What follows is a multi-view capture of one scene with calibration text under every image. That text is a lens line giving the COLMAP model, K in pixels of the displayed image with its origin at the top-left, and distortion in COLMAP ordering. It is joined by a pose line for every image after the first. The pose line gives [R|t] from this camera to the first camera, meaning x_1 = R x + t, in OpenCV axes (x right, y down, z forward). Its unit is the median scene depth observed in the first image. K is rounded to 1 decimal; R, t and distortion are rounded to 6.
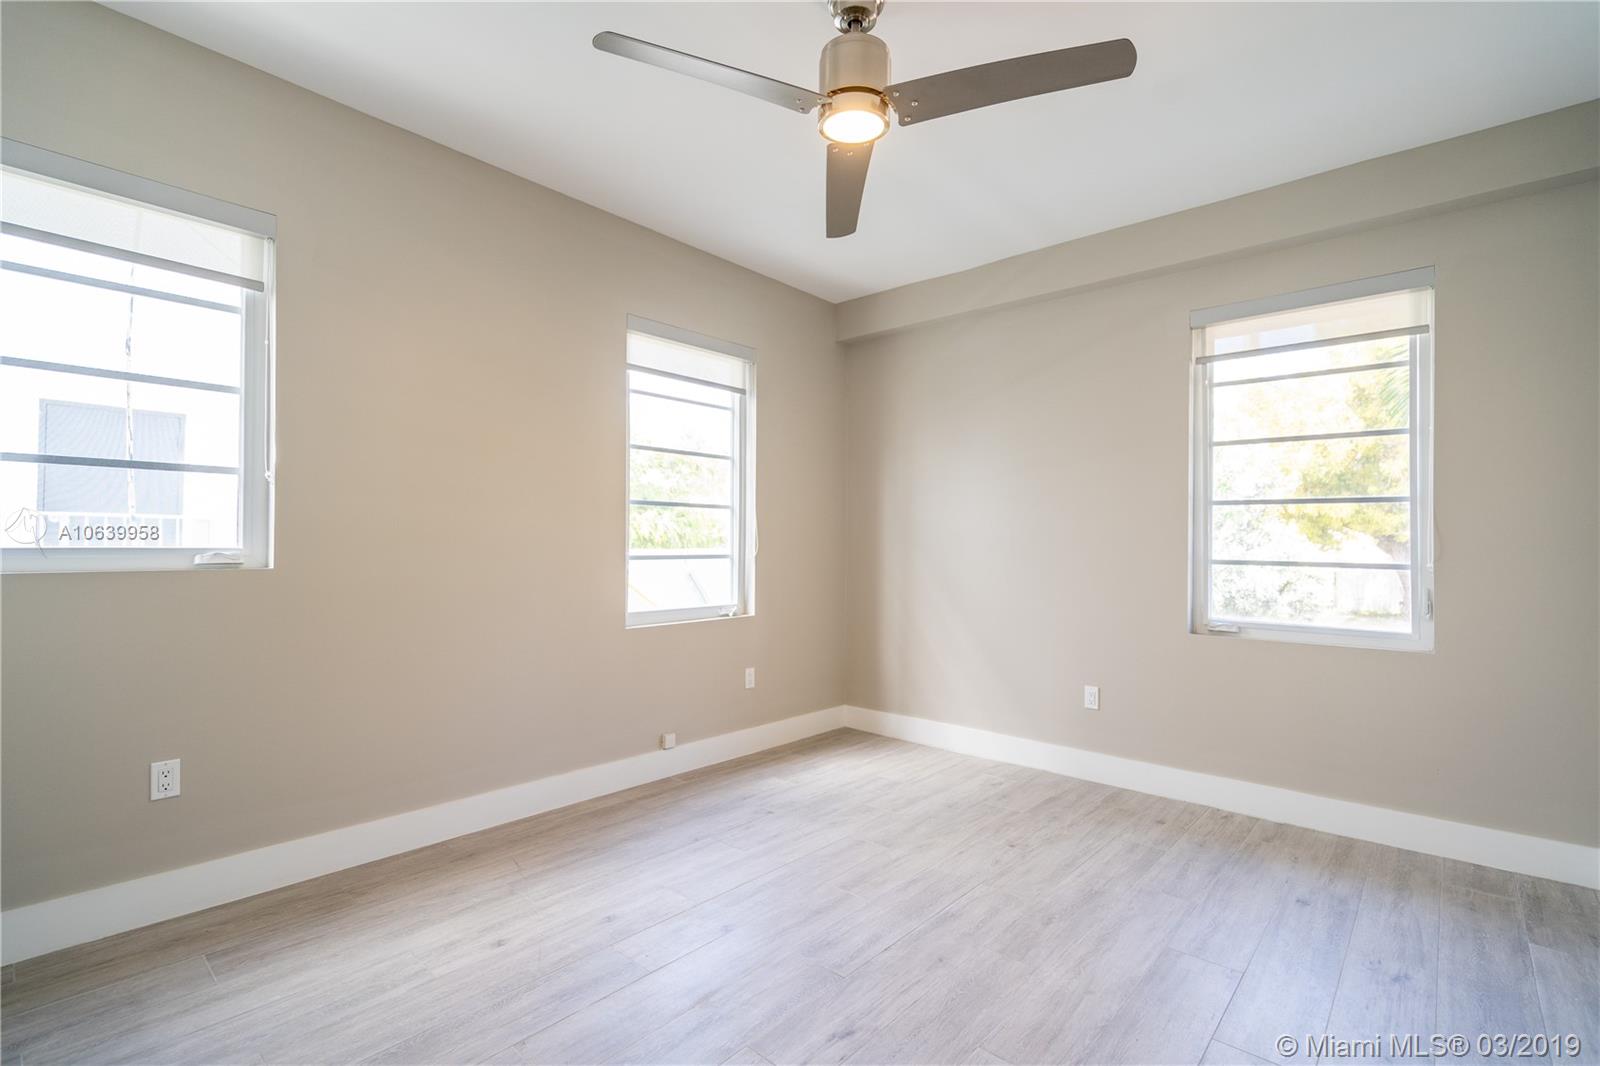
lens RADIAL K [[727.4, 0, 802.4], [0, 727.4, 533.8], [0, 0, 1]] dist [-0.000446, 0.000388]
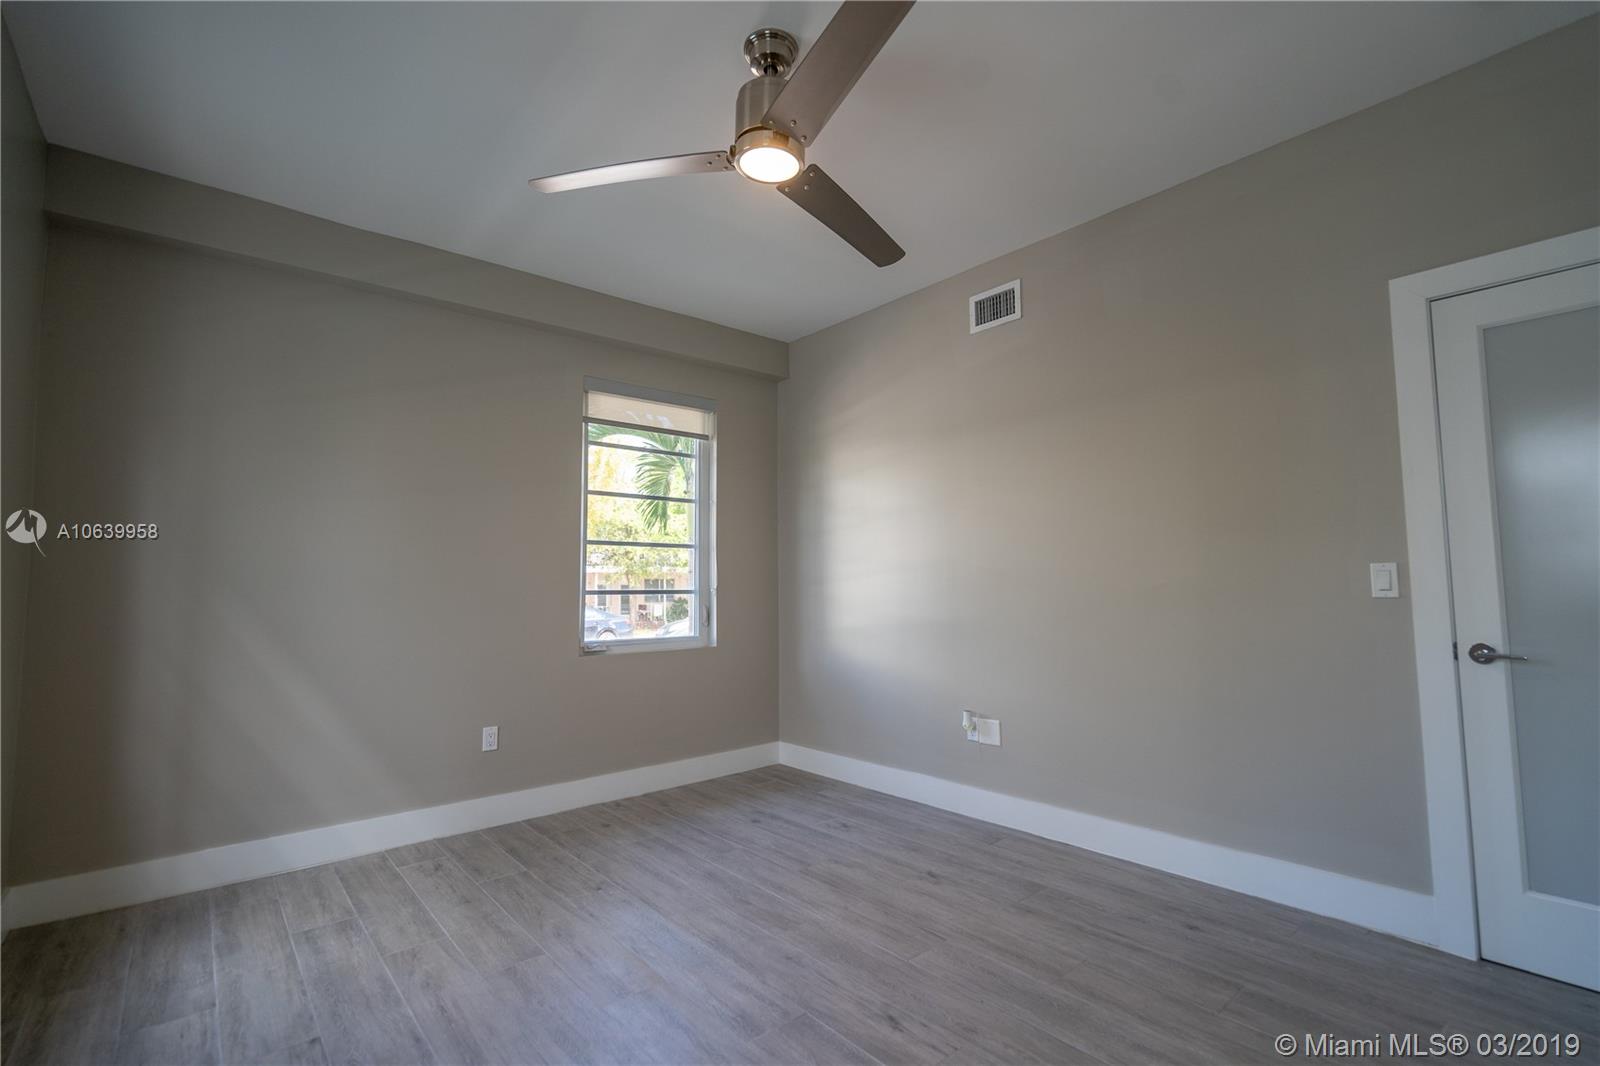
lens RADIAL K [[727.4, 0, 805.3], [0, 727.4, 532.4], [0, 0, 1]] dist [-0.000446, 0.000388]
pose [[0.134509, 0.059621, 0.989117, -0.656040], [-0.004176, 0.998214, -0.059601, 0.012126], [-0.990904, 0.003886, 0.134517, 0.592275]]
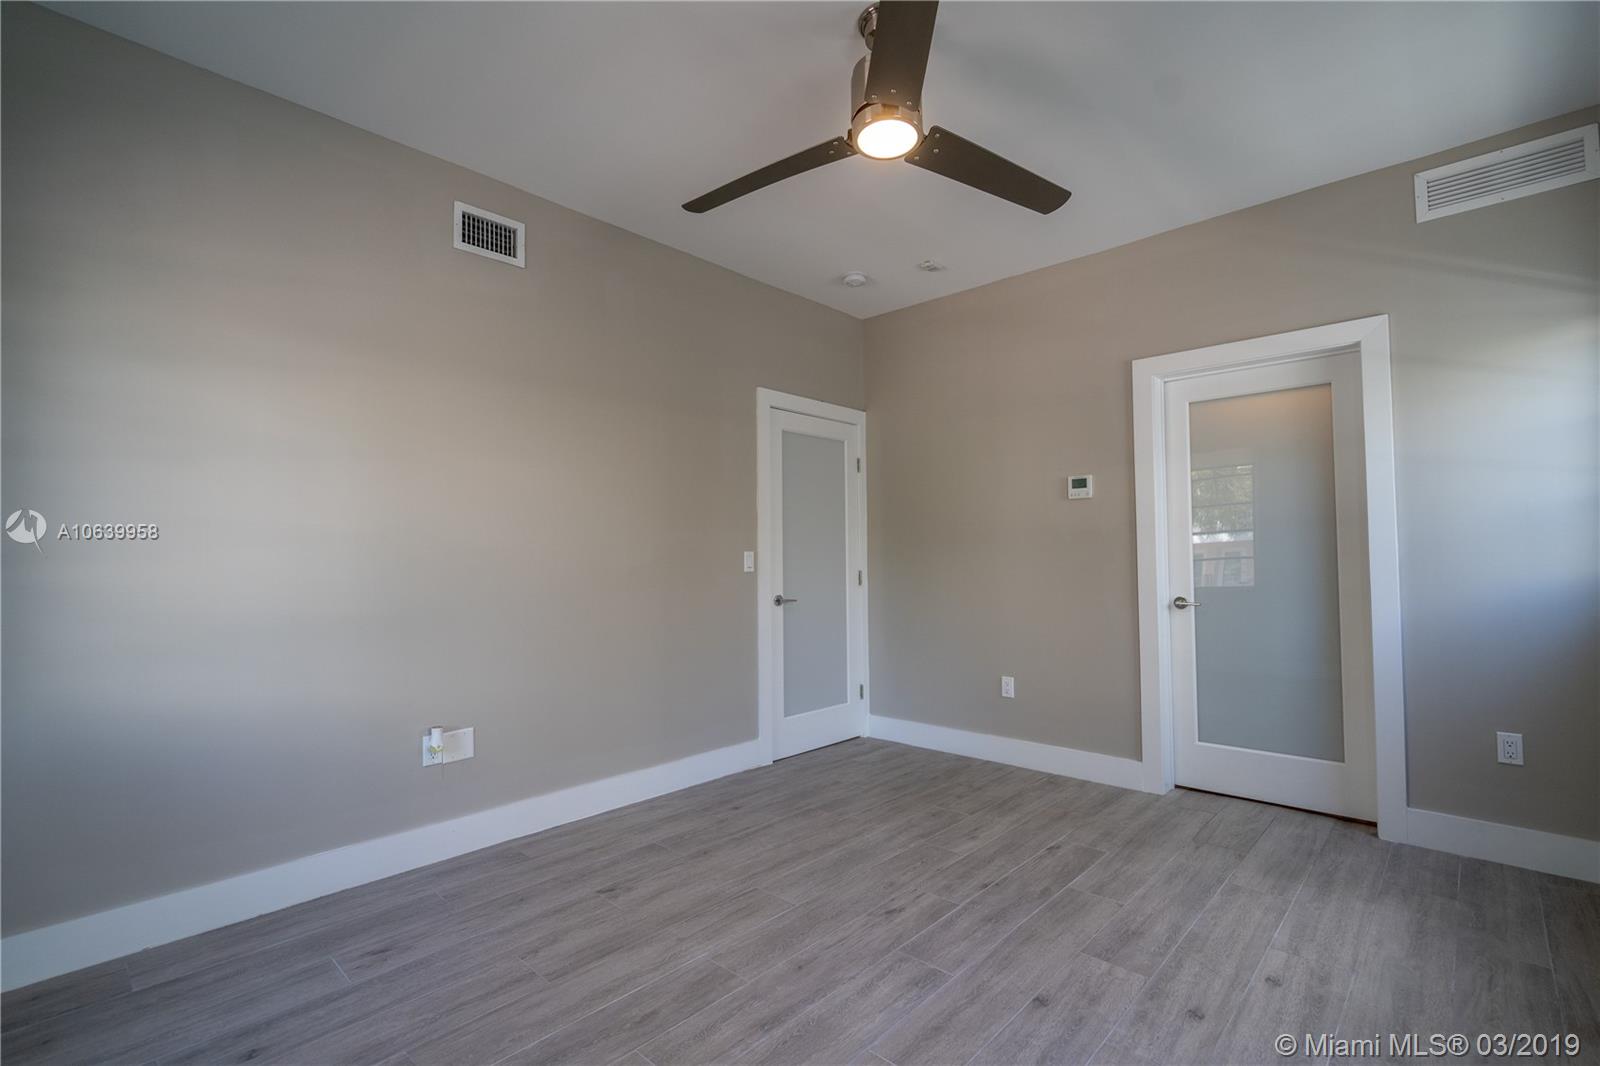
lens RADIAL K [[727.4, 0, 803.9], [0, 727.4, 532.6], [0, 0, 1]] dist [-0.000446, 0.000388]
pose [[-0.999821, -0.003045, 0.018693, 0.120407], [-0.004058, 0.998510, -0.054416, 0.034120], [-0.018499, -0.054482, -0.998343, 1.447326]]
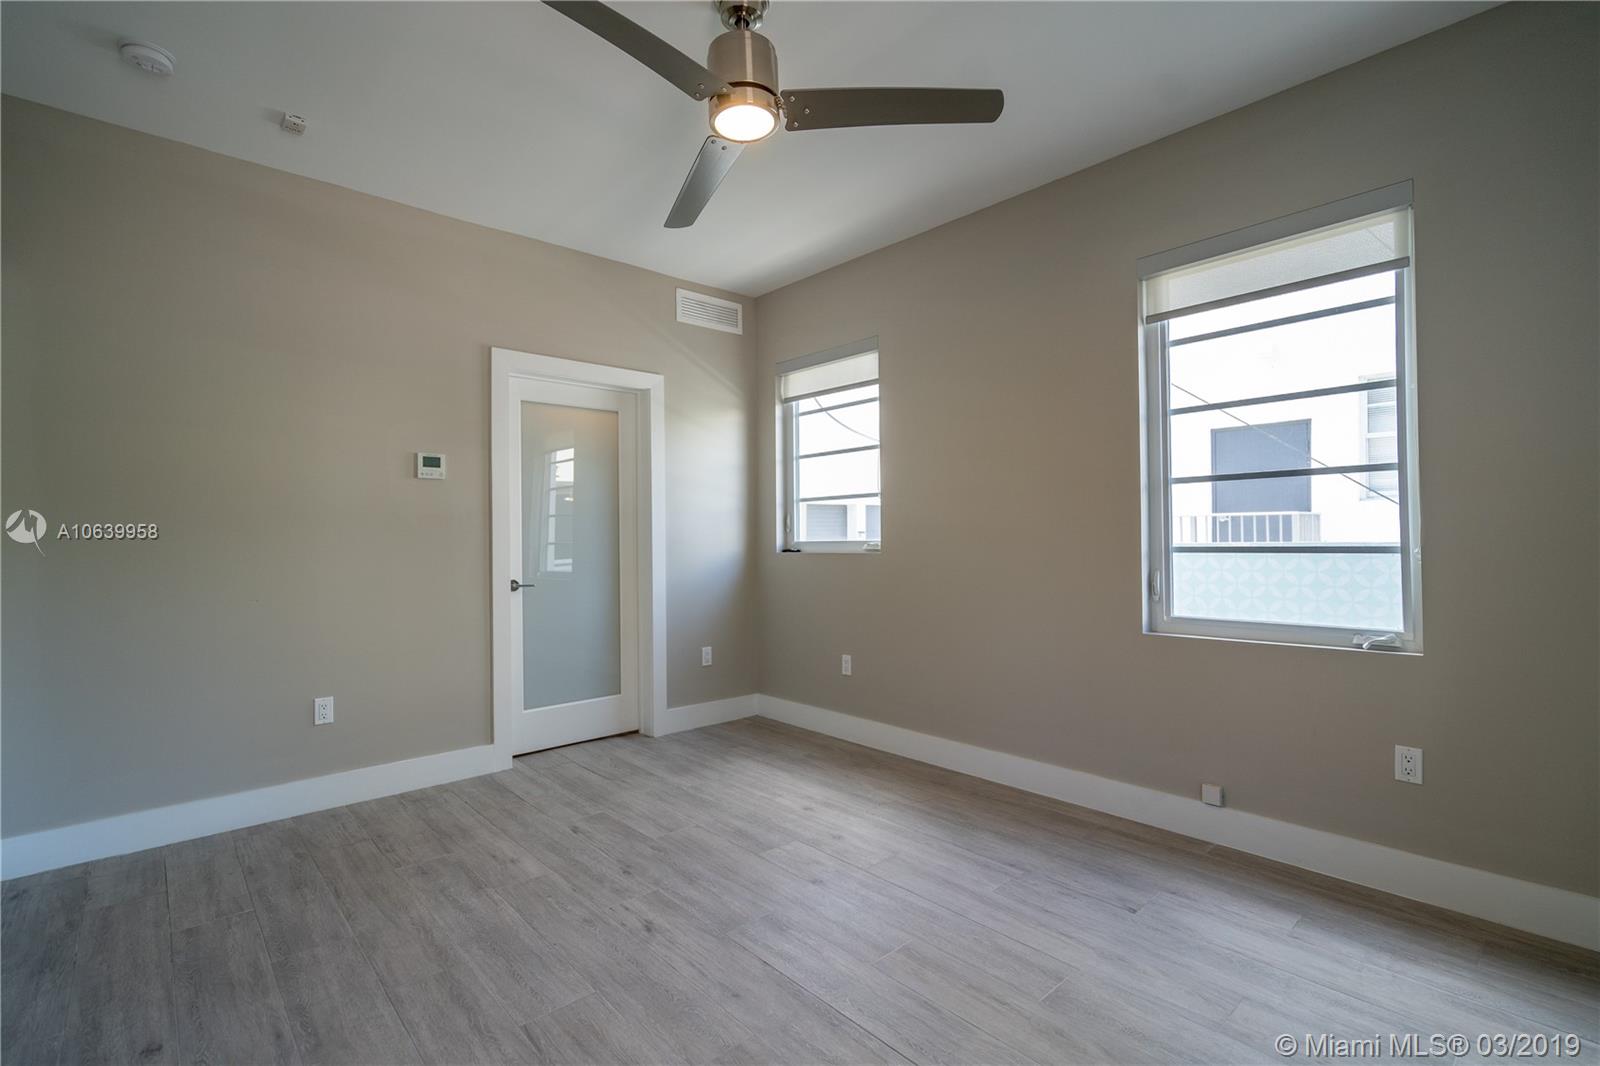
lens RADIAL K [[727.4, 0, 804.8], [0, 727.4, 536.6], [0, 0, 1]] dist [-0.000446, 0.000388]
pose [[-0.100156, -0.010229, -0.994919, 0.773234], [0.024500, 0.999619, -0.012744, 0.023939], [0.994670, -0.025652, -0.099867, 0.850718]]
